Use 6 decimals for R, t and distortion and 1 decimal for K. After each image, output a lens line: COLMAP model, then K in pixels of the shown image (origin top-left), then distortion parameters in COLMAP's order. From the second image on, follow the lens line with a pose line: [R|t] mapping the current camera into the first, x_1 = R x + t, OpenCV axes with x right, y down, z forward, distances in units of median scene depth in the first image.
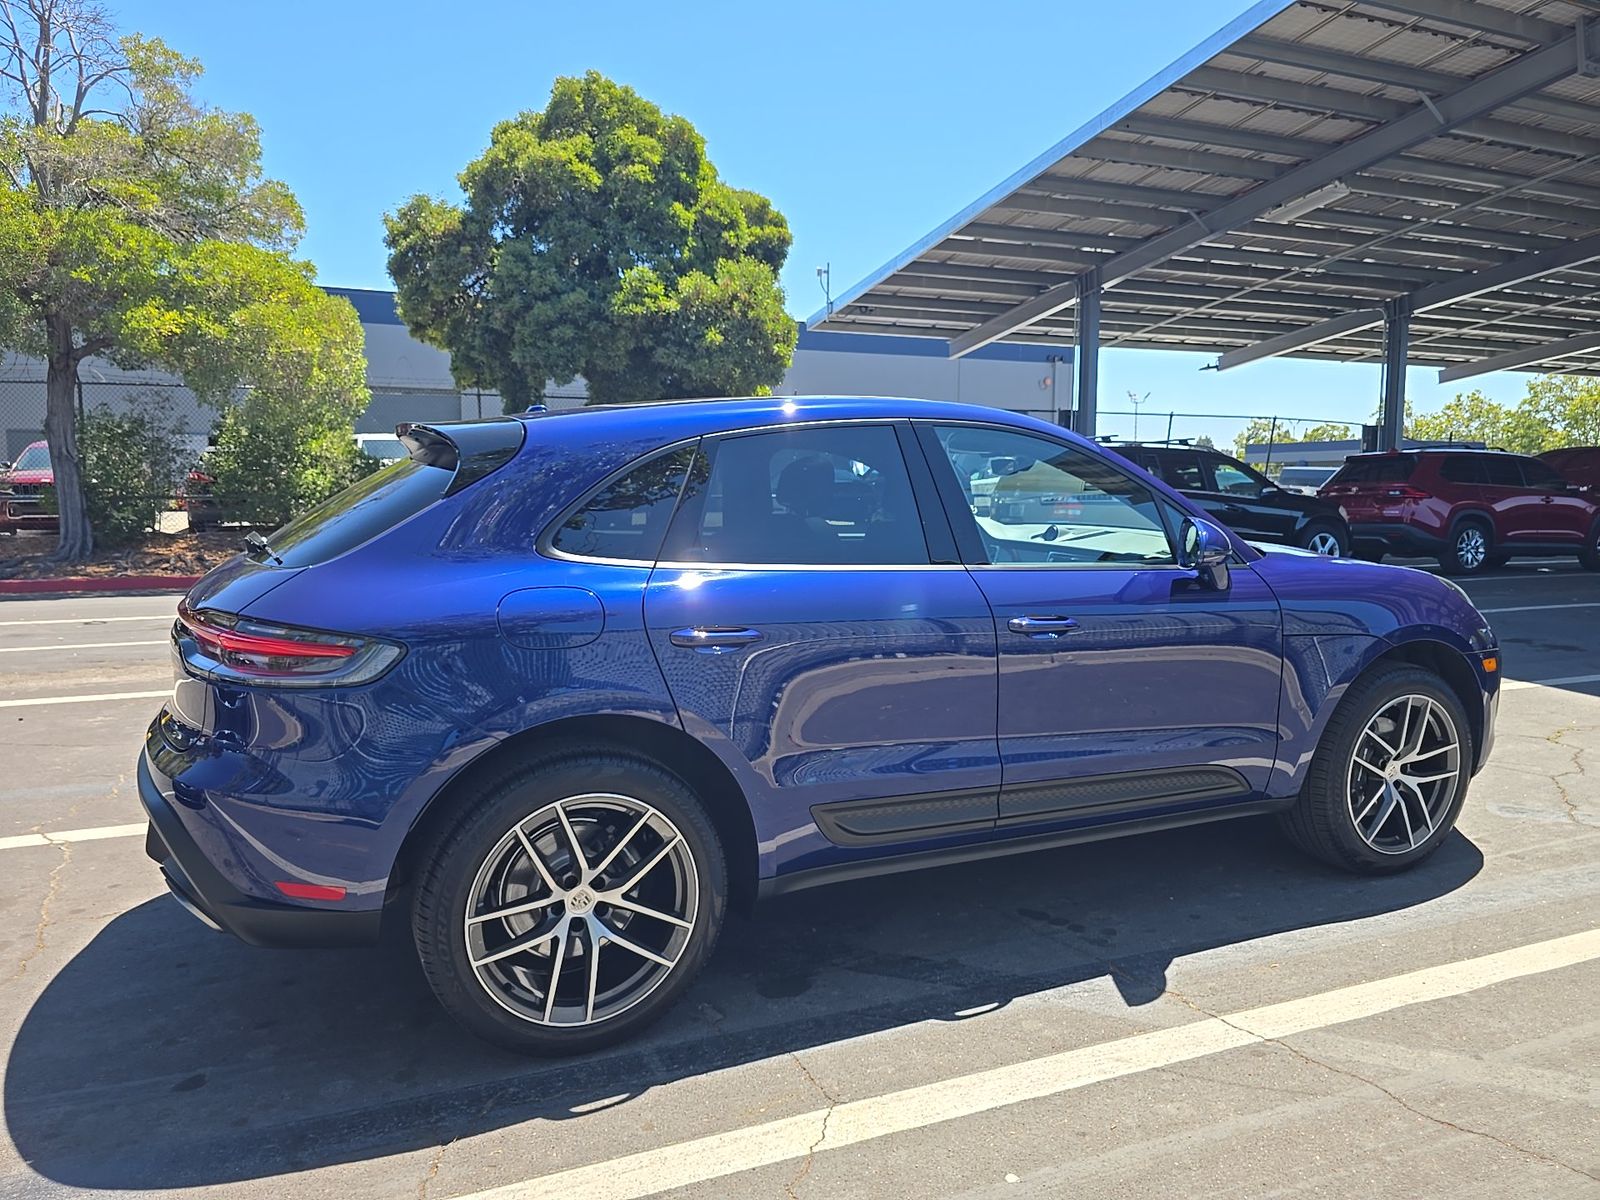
lens RADIAL K [[1074.0, 0, 784.9], [0, 1074.0, 602.9], [0, 0, 1]] dist [0.017286, -0.020524]
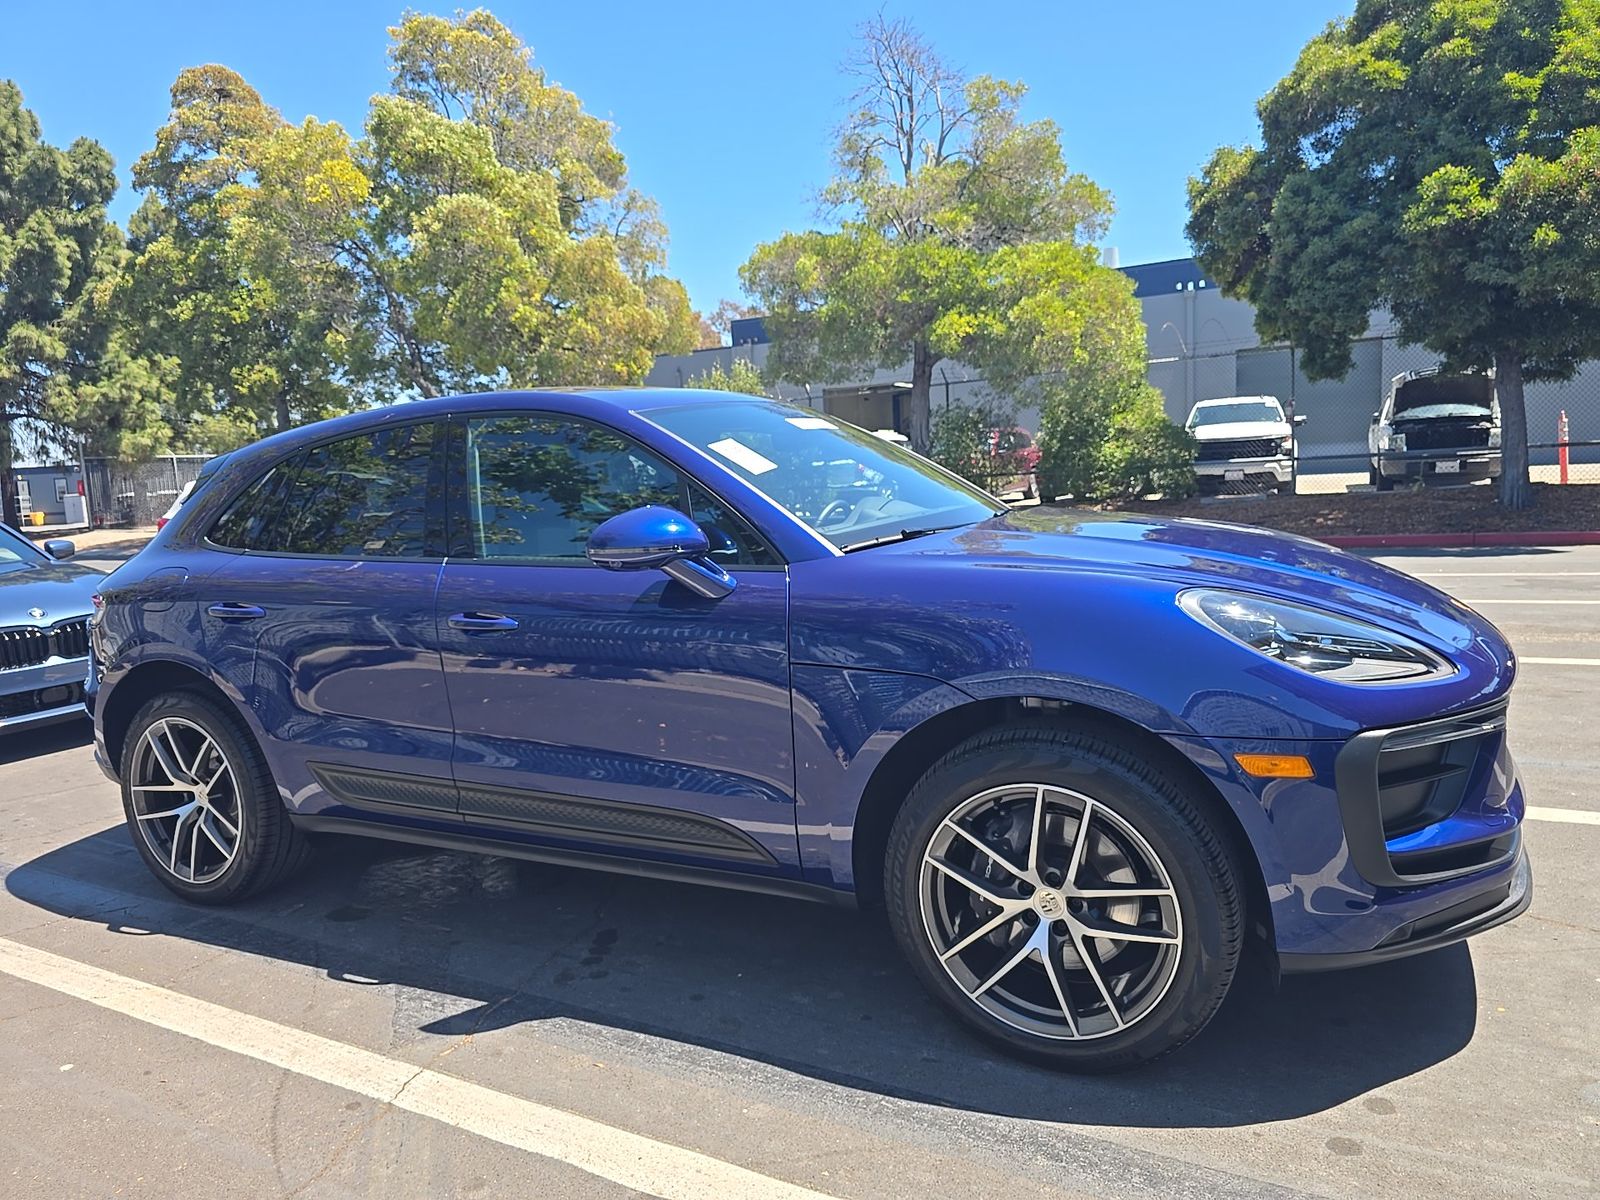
lens RADIAL K [[1074.0, 0, 793.5], [0, 1074.0, 595.1], [0, 0, 1]] dist [0.017286, -0.020524]
pose [[0.630510, 0.048722, -0.774651, 0.201387], [-0.028721, 0.998809, 0.039443, -0.008386], [0.775650, -0.002620, 0.631158, 0.106977]]
